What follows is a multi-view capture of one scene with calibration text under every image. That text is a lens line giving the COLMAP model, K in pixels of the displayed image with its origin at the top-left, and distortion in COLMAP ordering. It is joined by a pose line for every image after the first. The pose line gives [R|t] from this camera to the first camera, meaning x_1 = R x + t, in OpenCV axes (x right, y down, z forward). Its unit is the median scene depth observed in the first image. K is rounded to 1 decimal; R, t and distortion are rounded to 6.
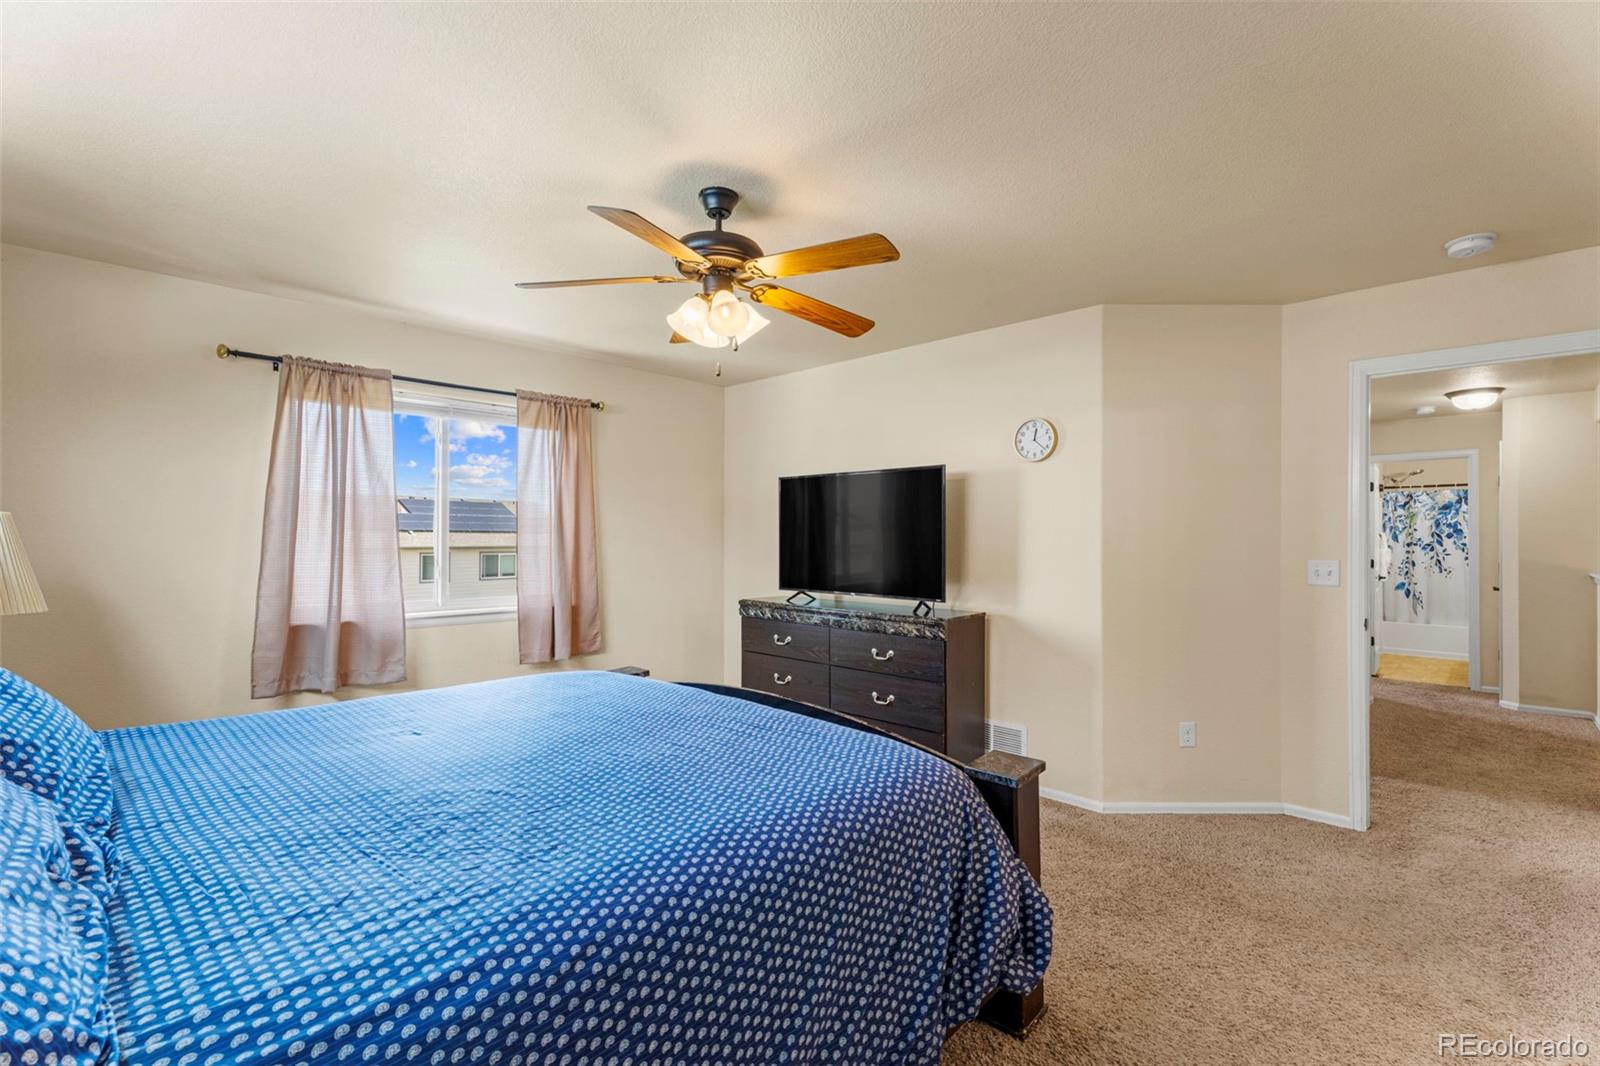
lens RADIAL K [[725.0, 0, 795.4], [0, 725.0, 529.6], [0, 0, 1]] dist [-0.002836, -0.000192]
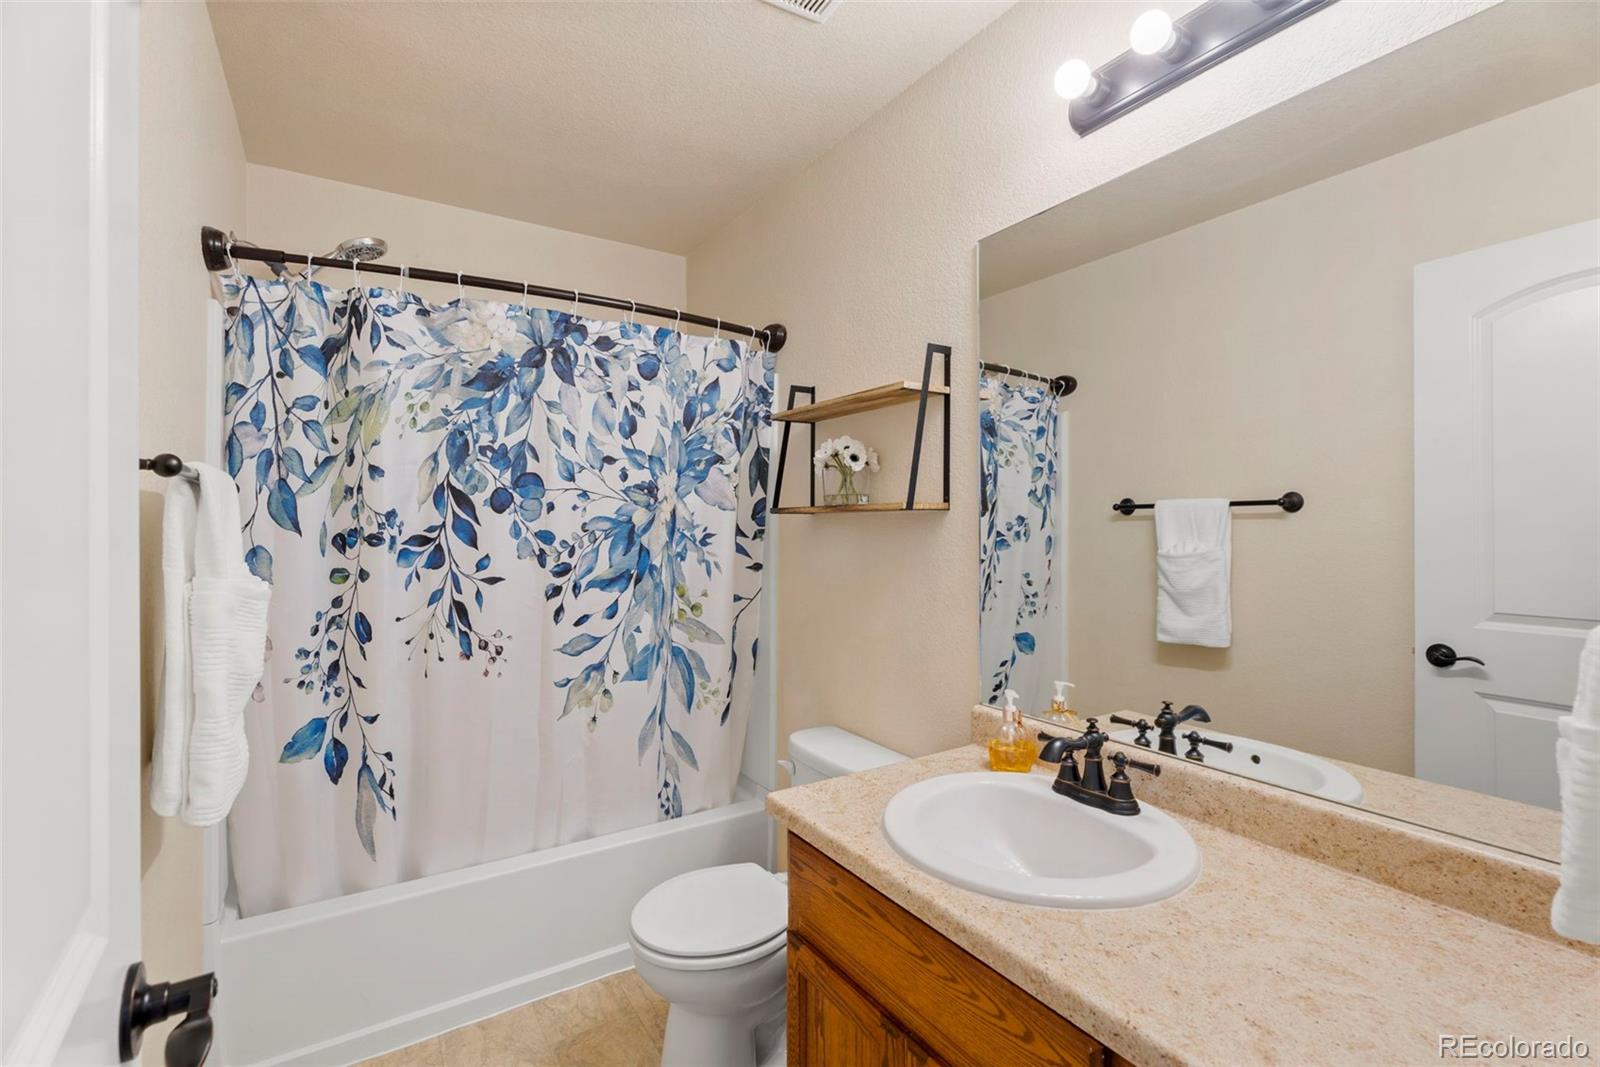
lens RADIAL K [[725.0, 0, 795.0], [0, 725.0, 527.7], [0, 0, 1]] dist [-0.002836, -0.000192]
pose [[0.245535, -0.003437, 0.969382, 0.680478], [-0.009635, 0.999936, 0.005986, 0.014595], [-0.969340, -0.010810, 0.245486, 0.827015]]
